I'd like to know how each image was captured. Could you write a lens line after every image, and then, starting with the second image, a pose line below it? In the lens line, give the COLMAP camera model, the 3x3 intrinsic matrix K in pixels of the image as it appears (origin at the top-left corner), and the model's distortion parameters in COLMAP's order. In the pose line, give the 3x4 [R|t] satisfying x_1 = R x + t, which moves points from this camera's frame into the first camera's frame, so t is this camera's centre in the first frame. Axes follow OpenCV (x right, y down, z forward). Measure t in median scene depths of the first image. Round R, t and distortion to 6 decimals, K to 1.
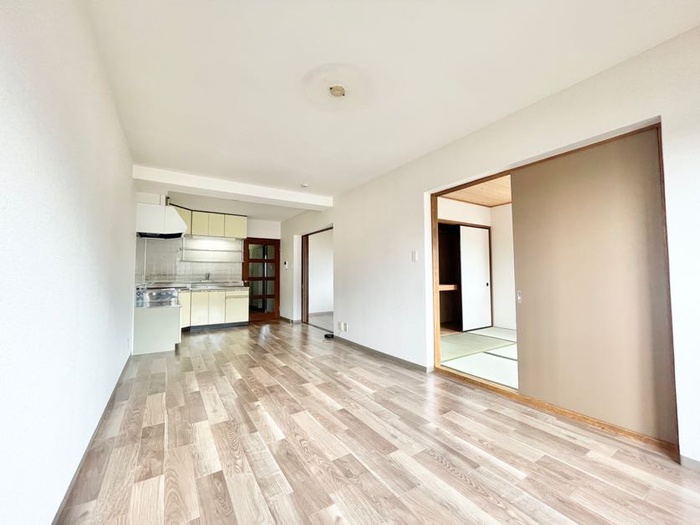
lens RADIAL K [[283.3, 0, 351.0], [0, 283.3, 260.7], [0, 0, 1]] dist [-0.001613, 0.000763]
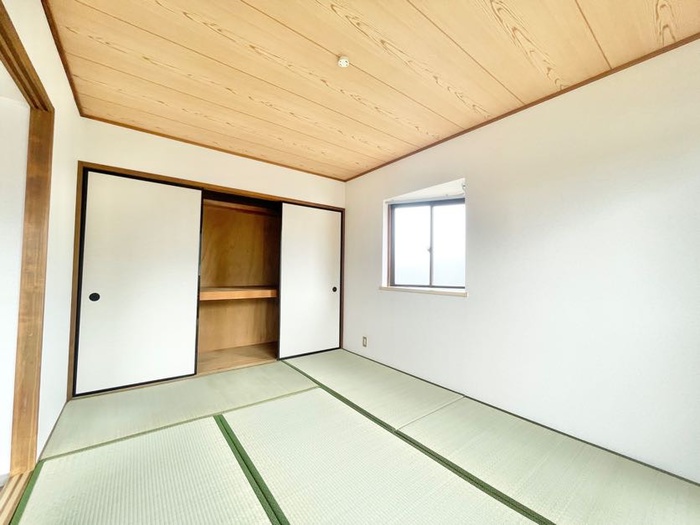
lens RADIAL K [[283.3, 0, 349.2], [0, 283.3, 263.0], [0, 0, 1]] dist [-0.001613, 0.000763]
pose [[0.997350, 0.020006, 0.069946, 0.466658], [-0.020984, 0.999692, 0.013287, 0.007537], [-0.069658, -0.014720, 0.997462, 0.290798]]
